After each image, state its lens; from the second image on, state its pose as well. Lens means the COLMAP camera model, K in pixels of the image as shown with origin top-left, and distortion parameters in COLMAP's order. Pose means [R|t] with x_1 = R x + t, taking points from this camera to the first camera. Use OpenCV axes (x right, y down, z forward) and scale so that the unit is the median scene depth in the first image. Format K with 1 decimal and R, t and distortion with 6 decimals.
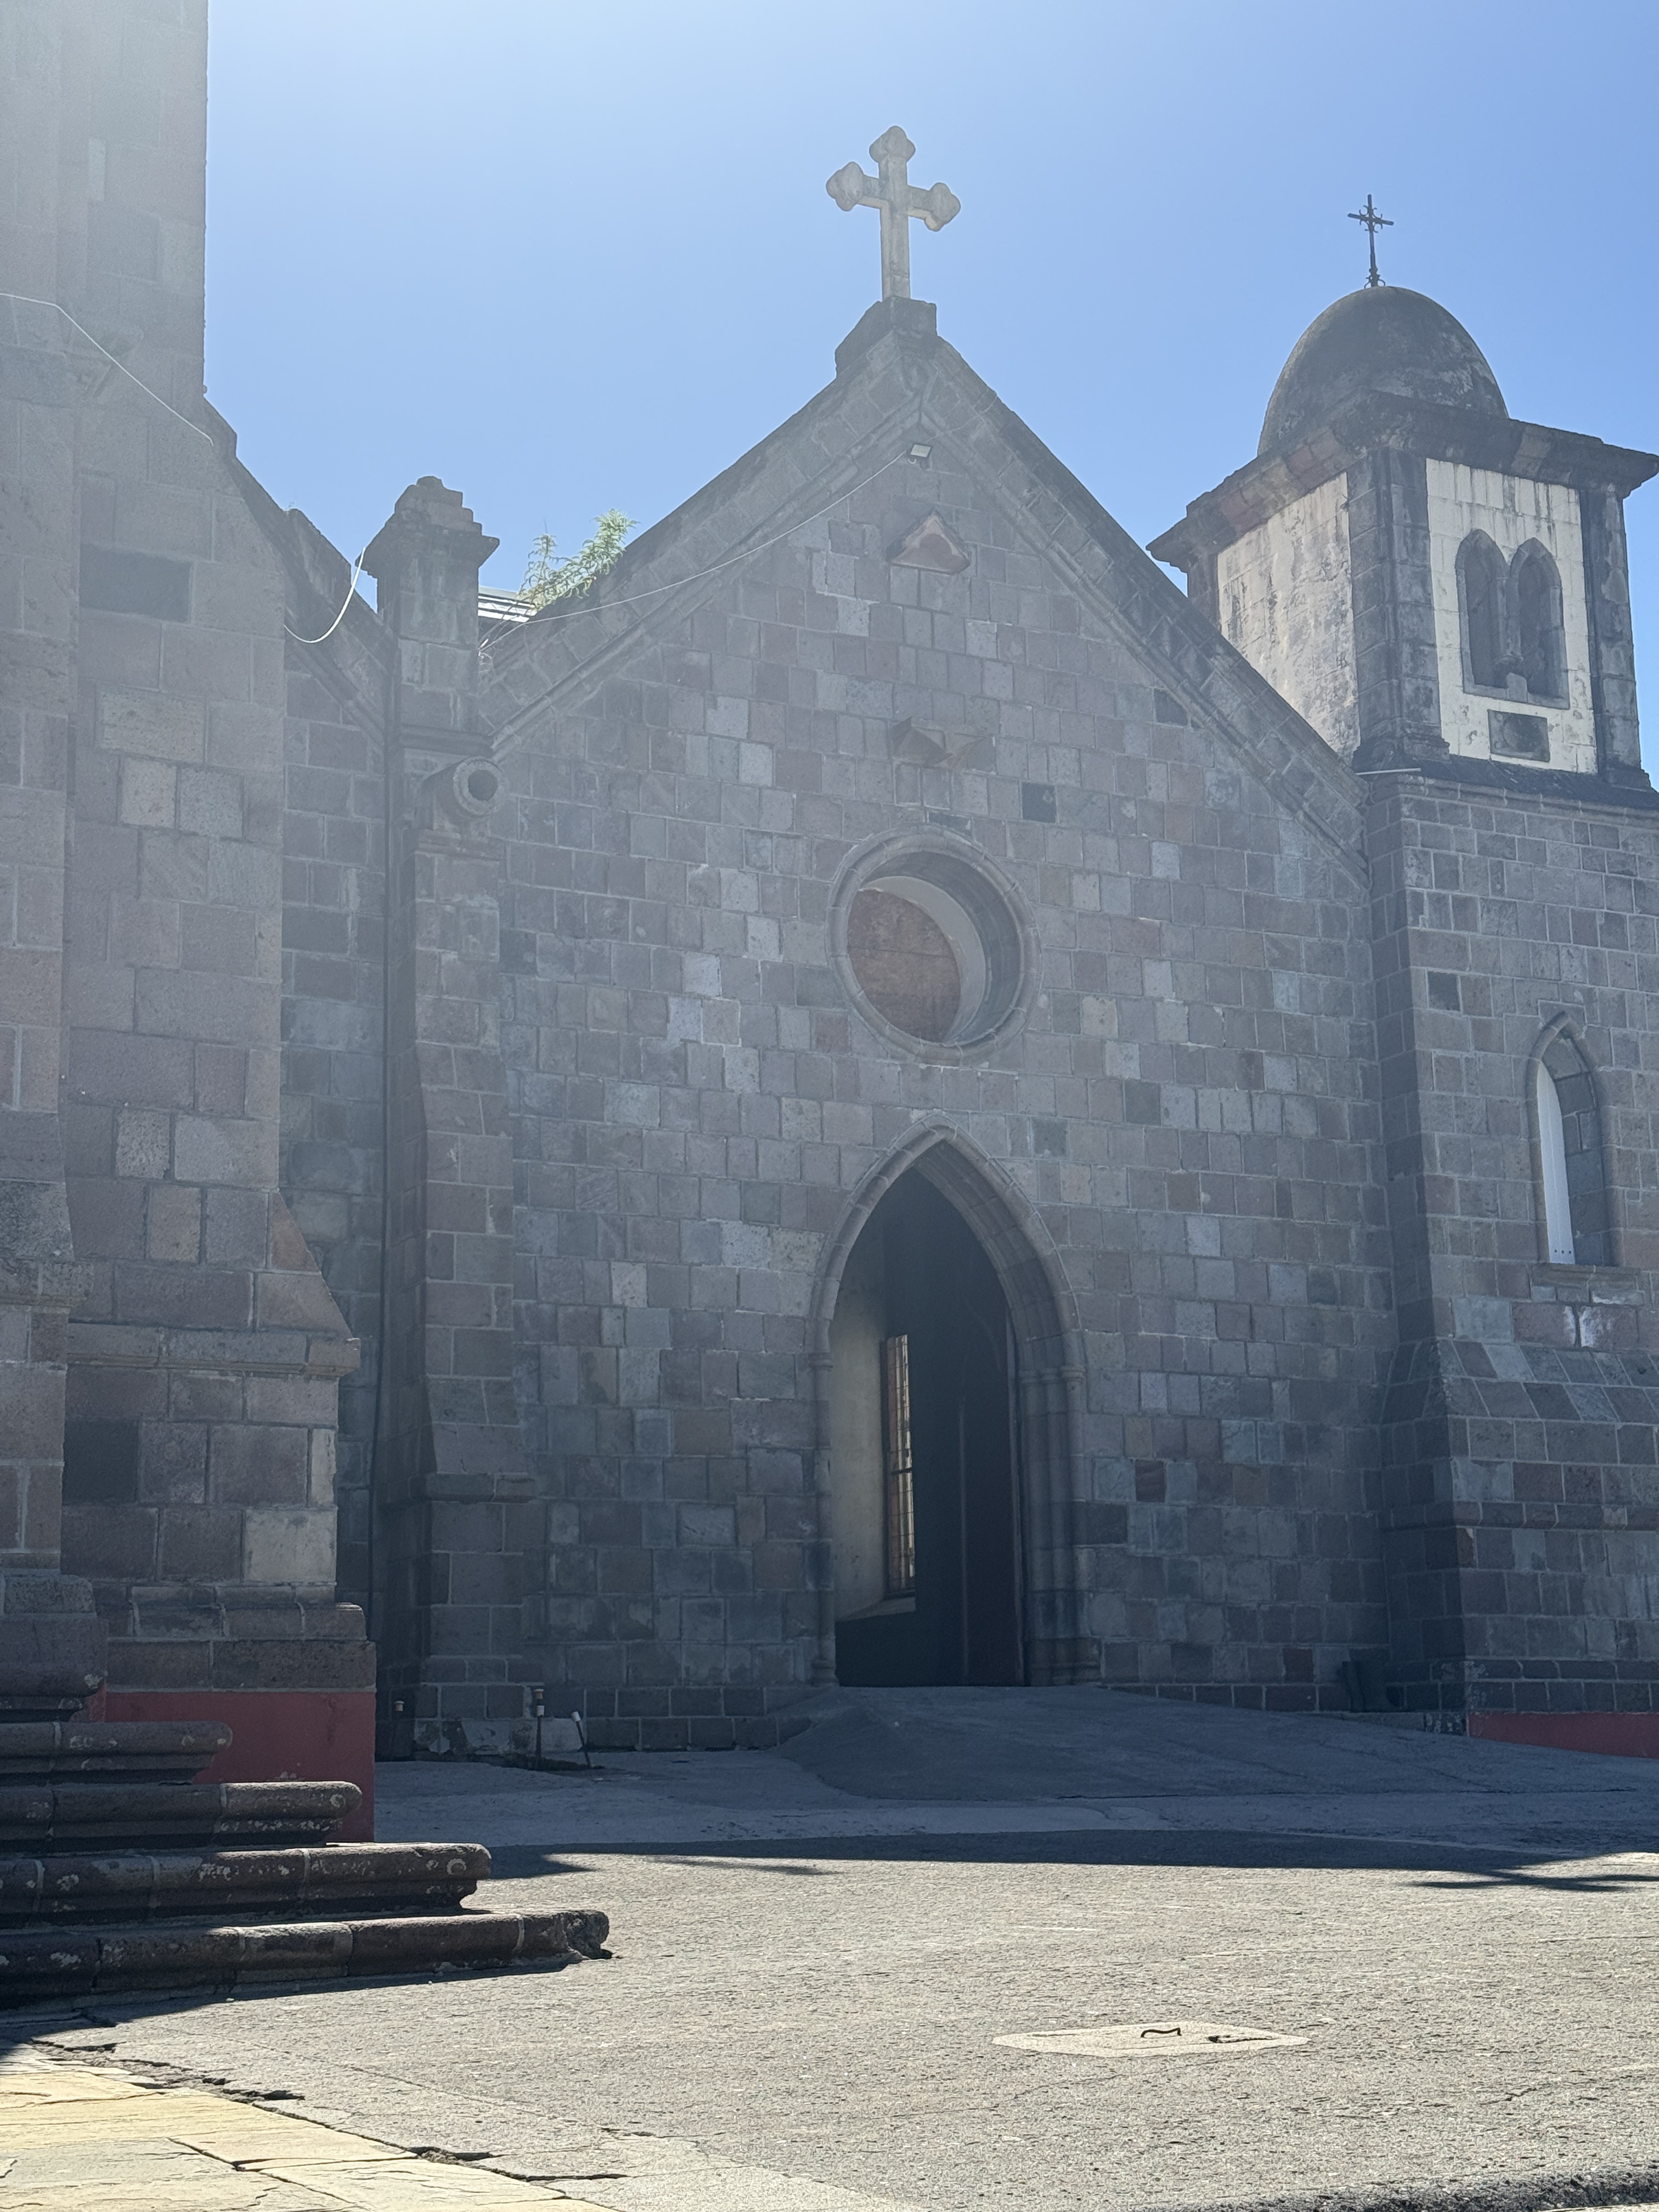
lens RADIAL K [[3134.3, 0, 792.2], [0, 3134.3, 1109.6], [0, 0, 1]] dist [0.178004, -0.001367]
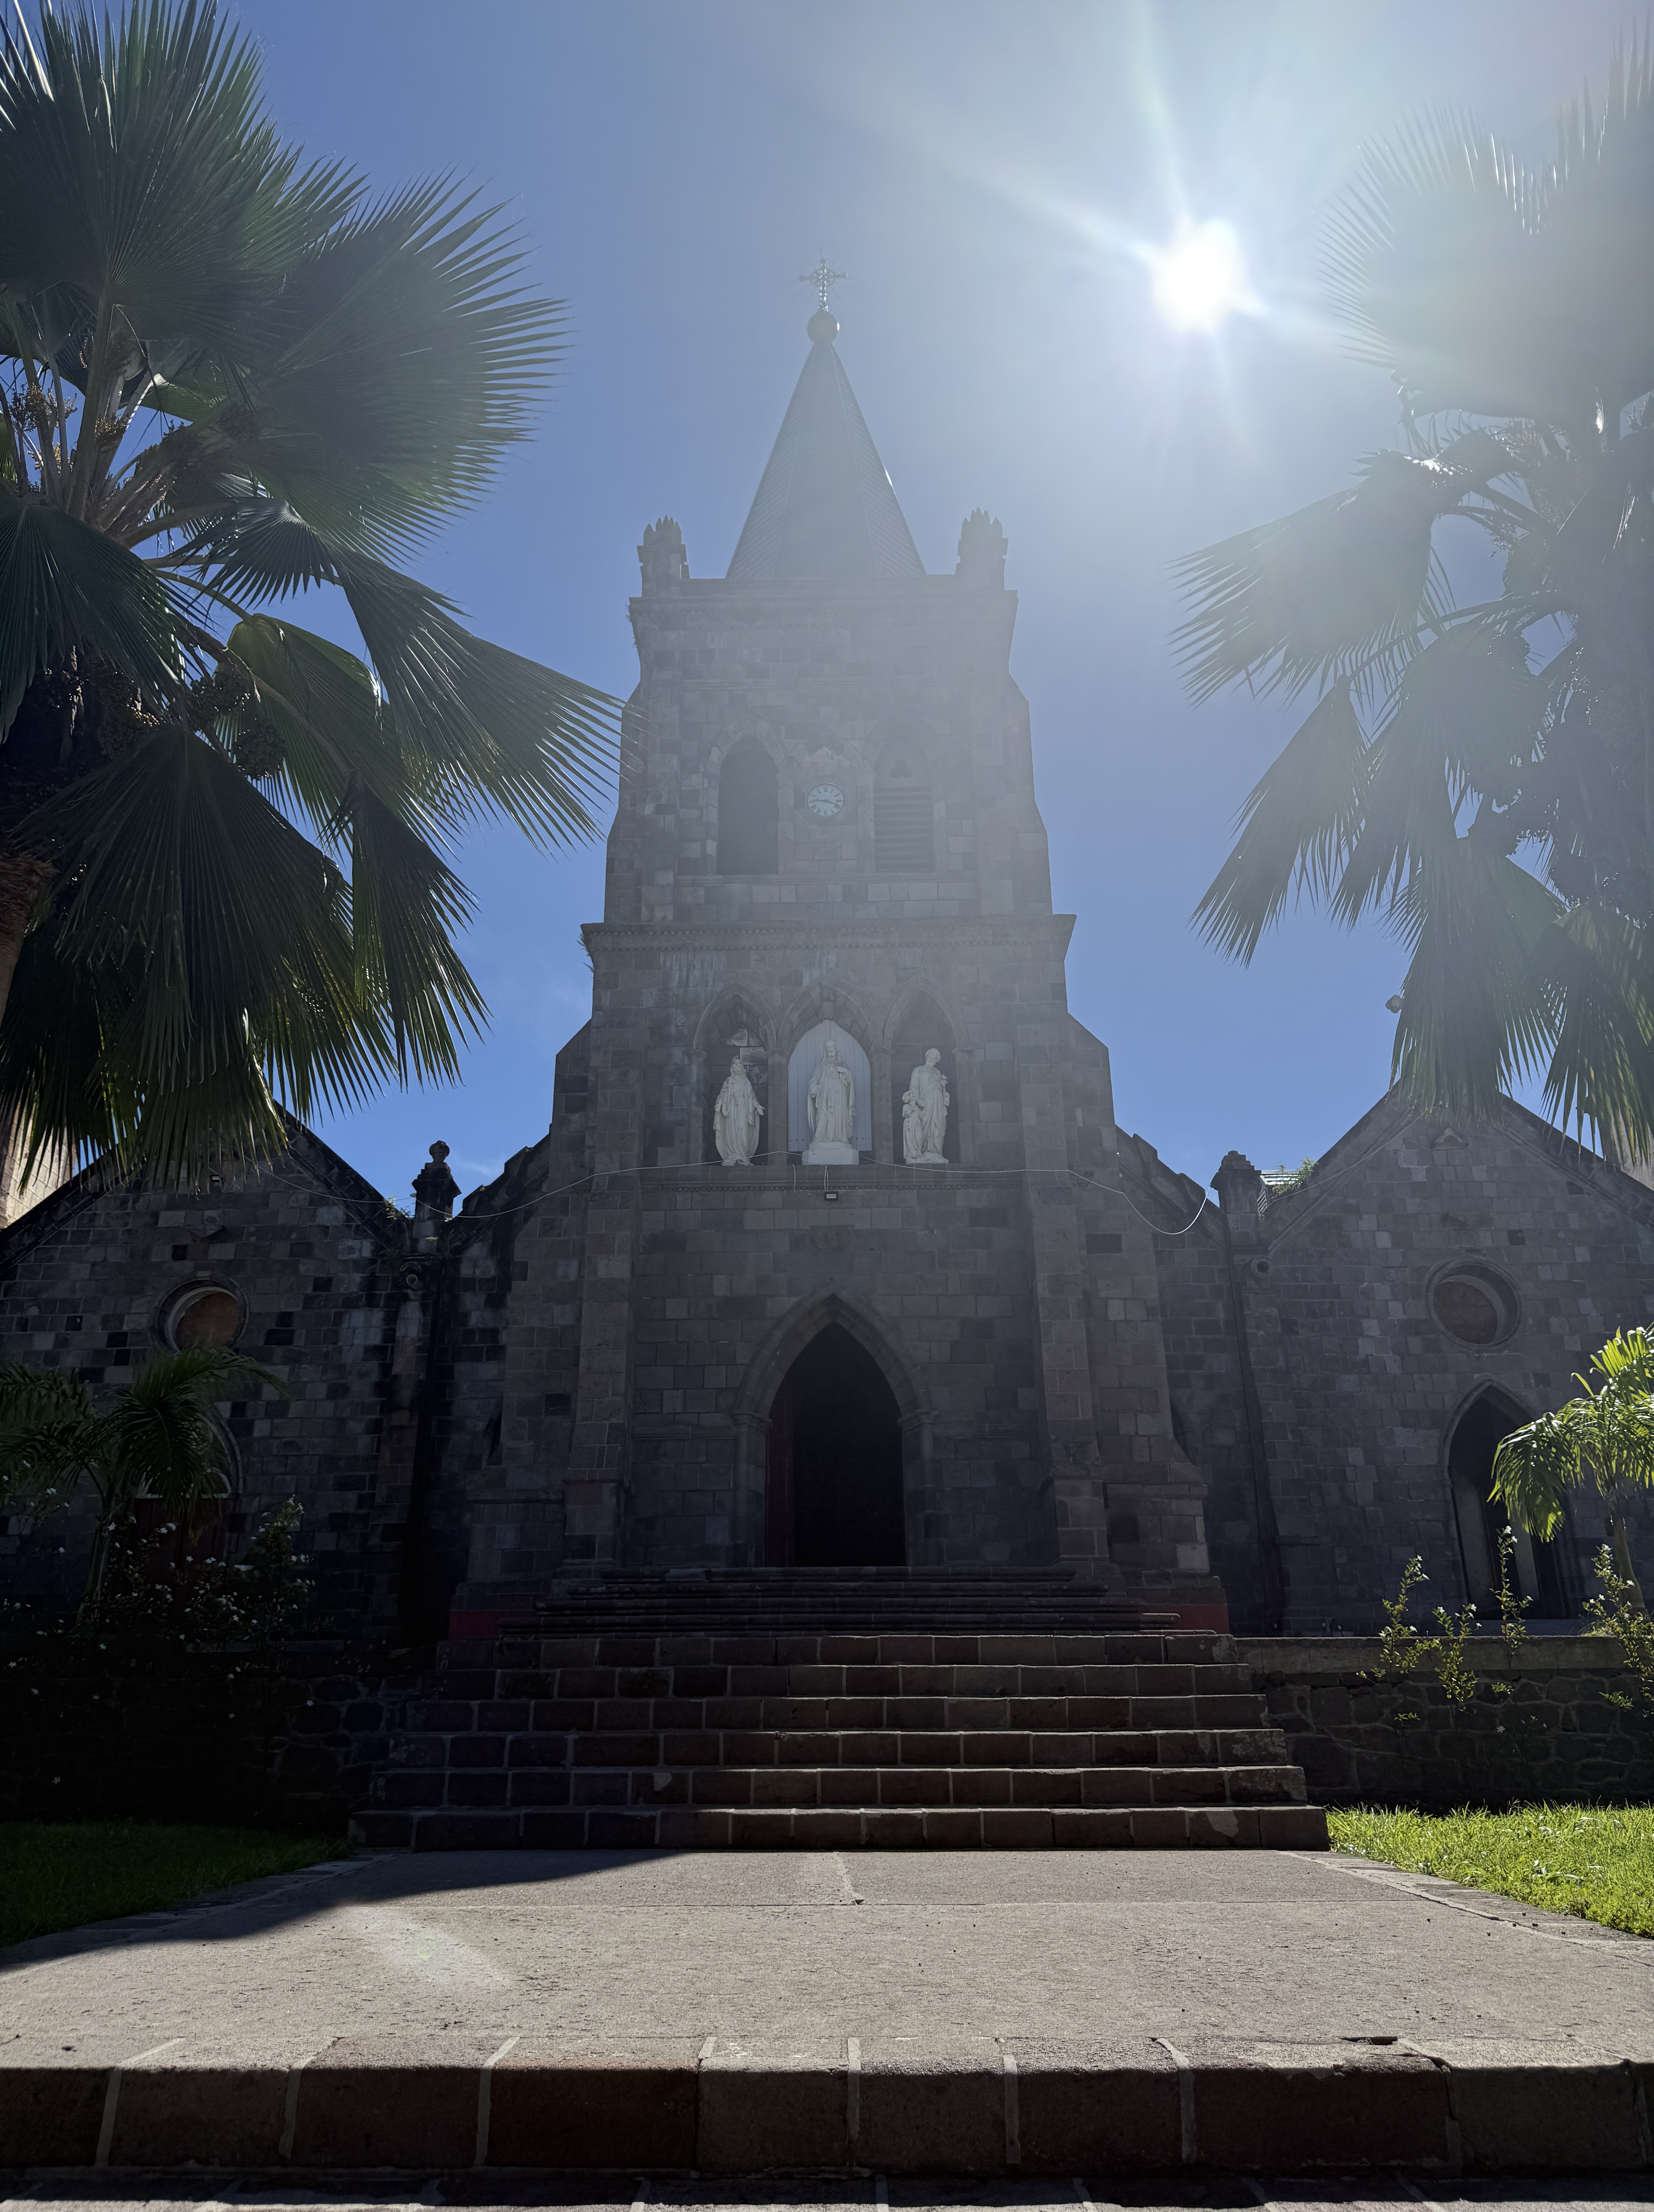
lens RADIAL K [[1515.6, 0, 821.6], [0, 1515.6, 1109.5], [0, 0, 1]] dist [0.156757, -0.353351]
pose [[0.891823, -0.162182, -0.422313, 0.129067], [0.088733, 0.978106, -0.188243, -0.020945], [0.443596, 0.130406, 0.886689, -0.312023]]
